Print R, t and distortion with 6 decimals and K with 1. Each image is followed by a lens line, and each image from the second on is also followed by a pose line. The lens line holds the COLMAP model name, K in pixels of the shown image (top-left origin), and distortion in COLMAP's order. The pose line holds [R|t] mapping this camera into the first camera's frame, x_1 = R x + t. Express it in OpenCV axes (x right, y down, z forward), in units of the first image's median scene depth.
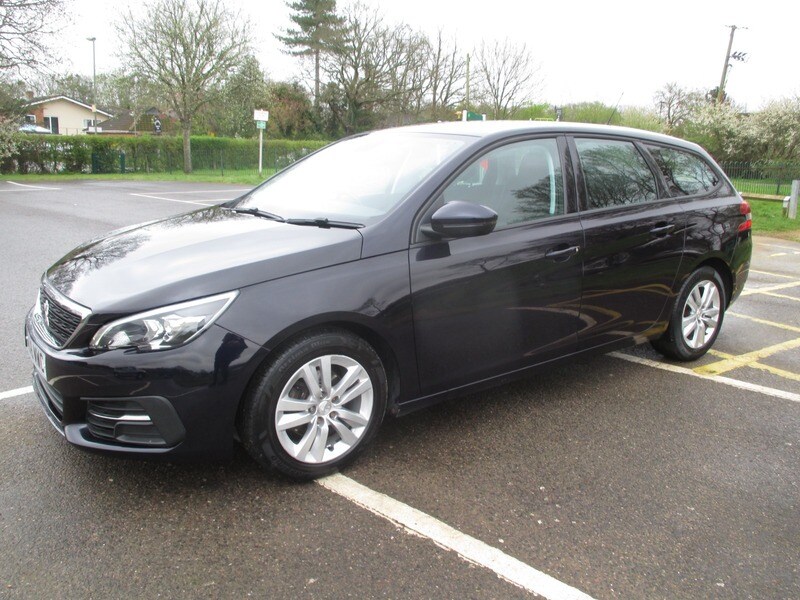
lens RADIAL K [[673.6, 0, 398.4], [0, 673.6, 303.4], [0, 0, 1]] dist [-0.033316, 0.003149]
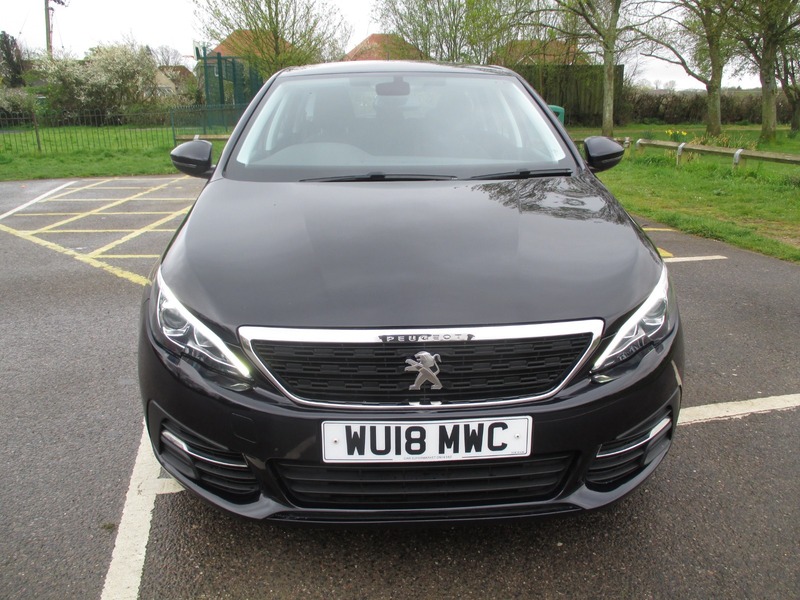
lens RADIAL K [[673.6, 0, 403.8], [0, 673.6, 303.6], [0, 0, 1]] dist [-0.033316, 0.003149]
pose [[0.560694, -0.271461, 0.782260, -0.637205], [0.214546, 0.960097, 0.179397, -0.100750], [-0.799745, 0.067244, 0.596561, 0.414541]]
